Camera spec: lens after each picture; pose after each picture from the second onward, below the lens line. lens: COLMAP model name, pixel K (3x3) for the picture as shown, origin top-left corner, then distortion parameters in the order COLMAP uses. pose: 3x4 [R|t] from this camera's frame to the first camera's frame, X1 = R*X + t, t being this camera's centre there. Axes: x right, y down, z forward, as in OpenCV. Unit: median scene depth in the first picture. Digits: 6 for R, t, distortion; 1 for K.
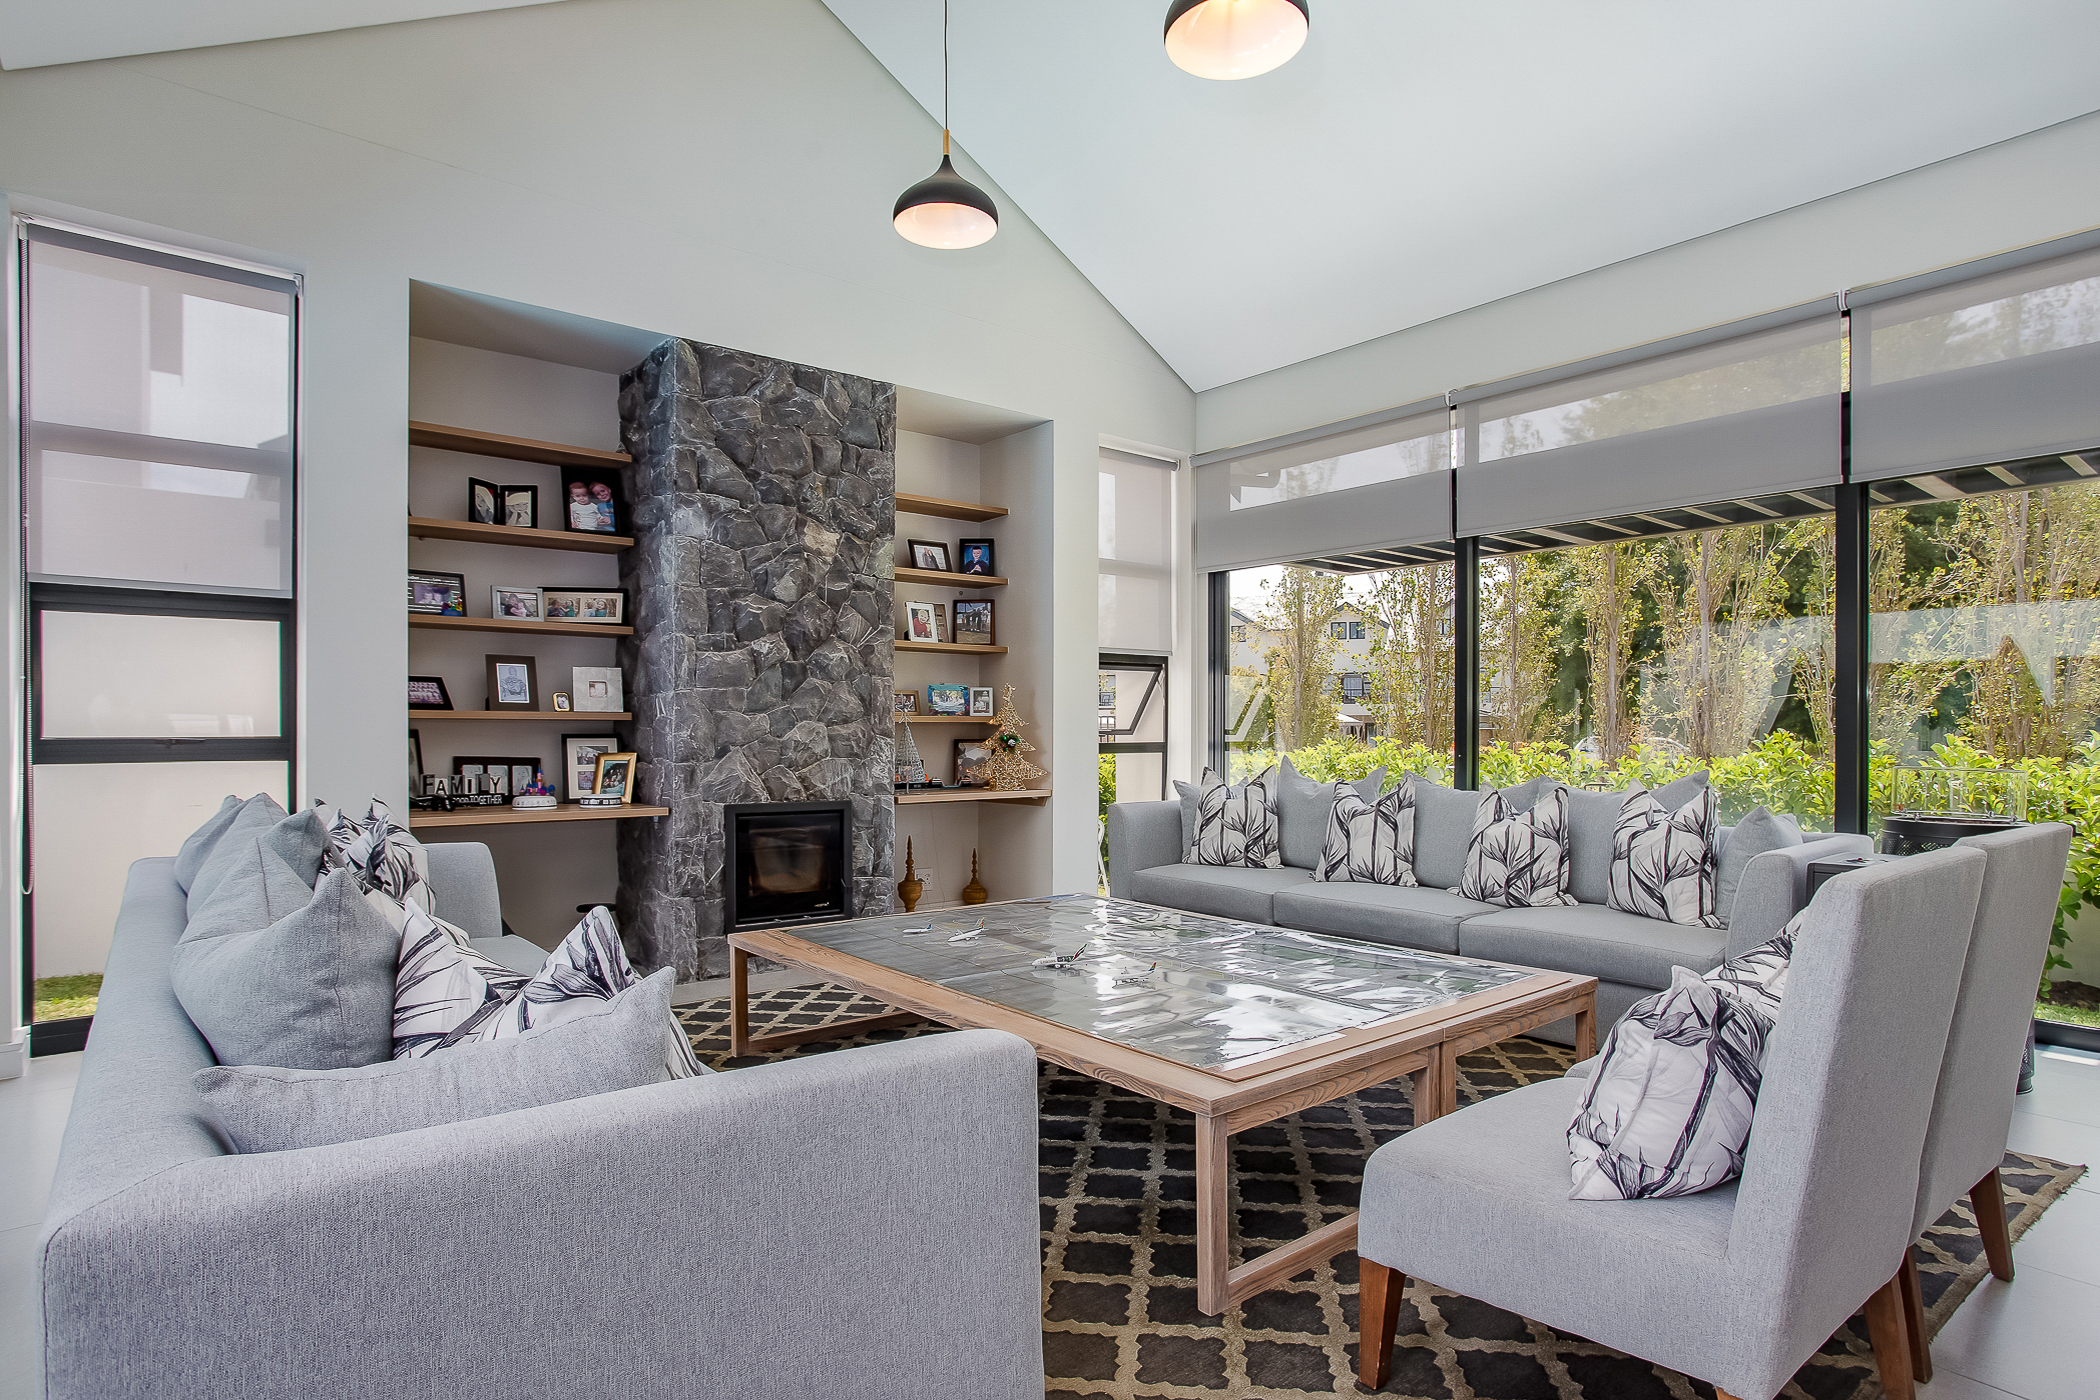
lens RADIAL K [[1115.5, 0, 1045.9], [0, 1115.5, 731.8], [0, 0, 1]] dist [-0.059681, 0.044567]
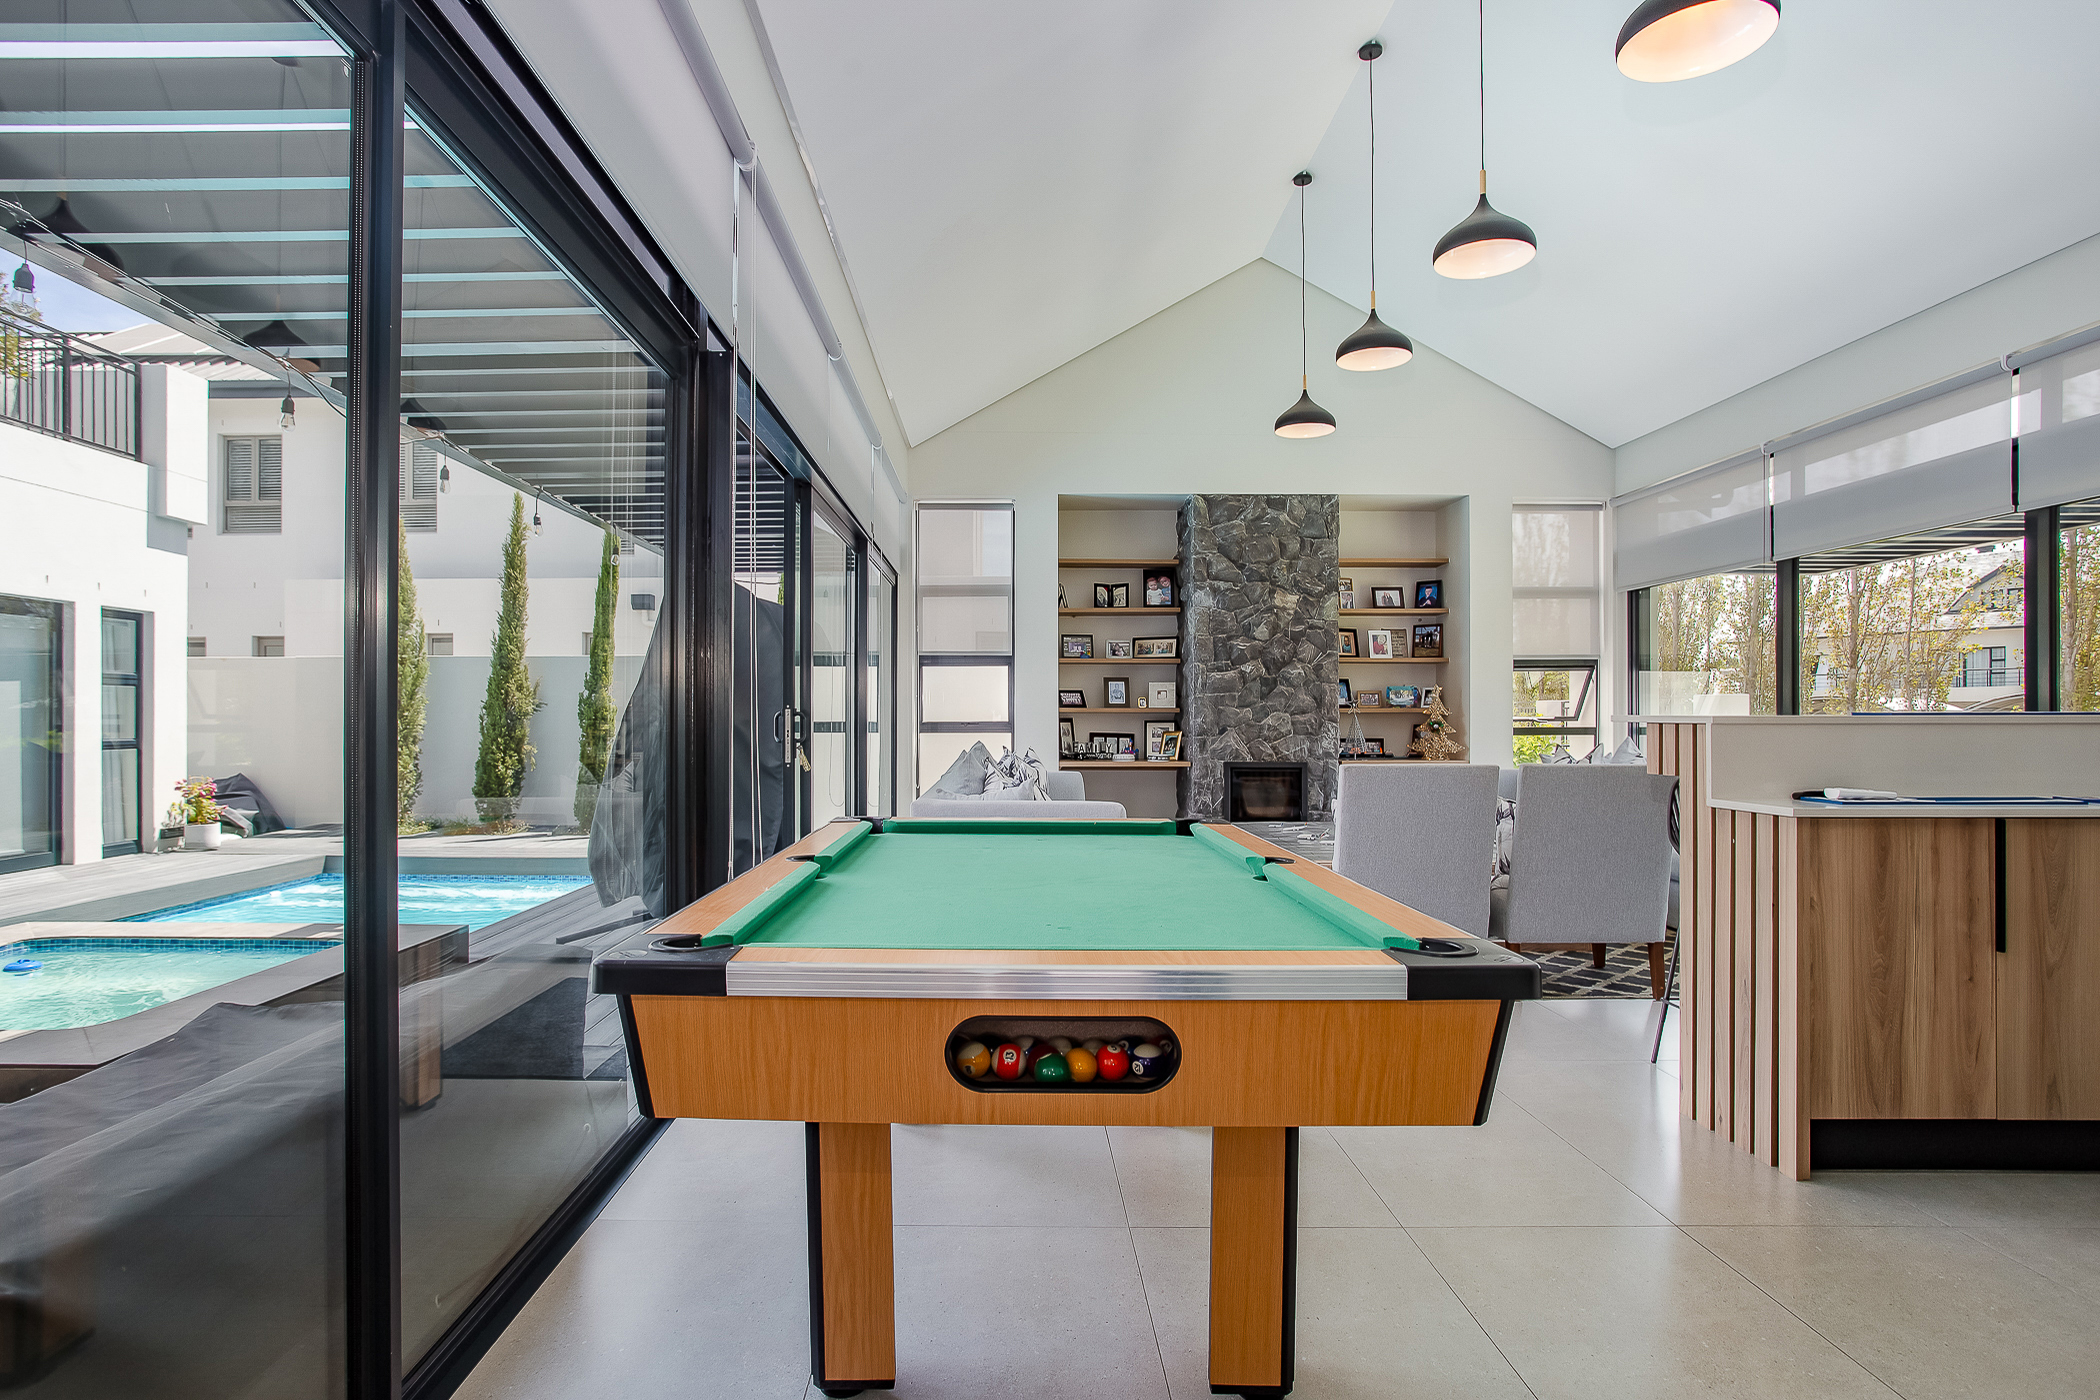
lens RADIAL K [[1115.5, 0, 1045.9], [0, 1115.5, 731.8], [0, 0, 1]] dist [-0.059681, 0.044567]
pose [[0.800030, 0.005664, -0.599933, 0.501300], [0.000442, 0.999950, 0.010030, 0.002282], [0.599959, -0.008289, 0.799988, -0.518606]]
